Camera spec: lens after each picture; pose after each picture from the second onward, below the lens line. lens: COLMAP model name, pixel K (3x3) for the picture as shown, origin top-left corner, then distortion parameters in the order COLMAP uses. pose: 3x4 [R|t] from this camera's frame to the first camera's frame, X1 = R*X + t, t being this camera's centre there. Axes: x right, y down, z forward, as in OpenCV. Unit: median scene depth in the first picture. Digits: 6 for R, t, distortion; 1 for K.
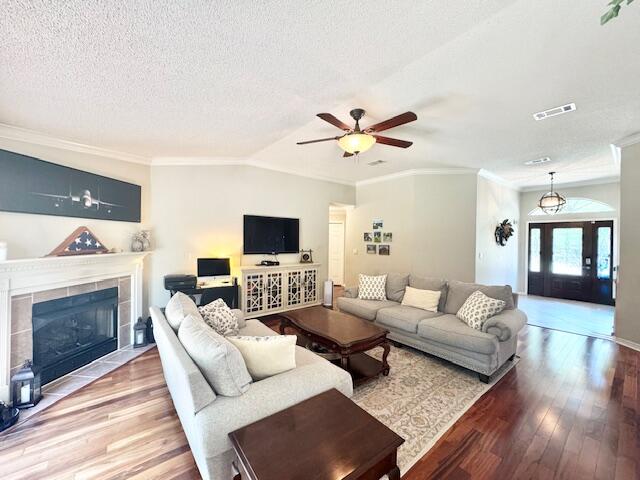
lens RADIAL K [[255.0, 0, 321.8], [0, 255.0, 241.6], [0, 0, 1]] dist [0.000248, -0.000196]
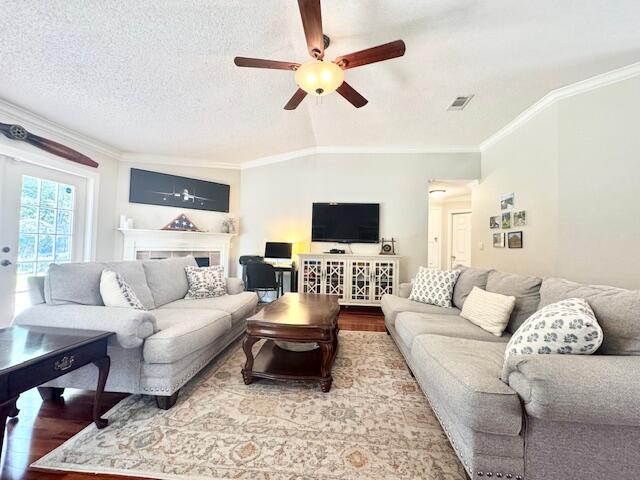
lens RADIAL K [[255.0, 0, 316.5], [0, 255.0, 240.8], [0, 0, 1]] dist [0.000248, -0.000196]
pose [[0.721352, -0.009528, -0.692503, 0.415911], [-0.021981, 0.999087, -0.036643, 0.086276], [0.692220, 0.041655, 0.720484, 0.279105]]
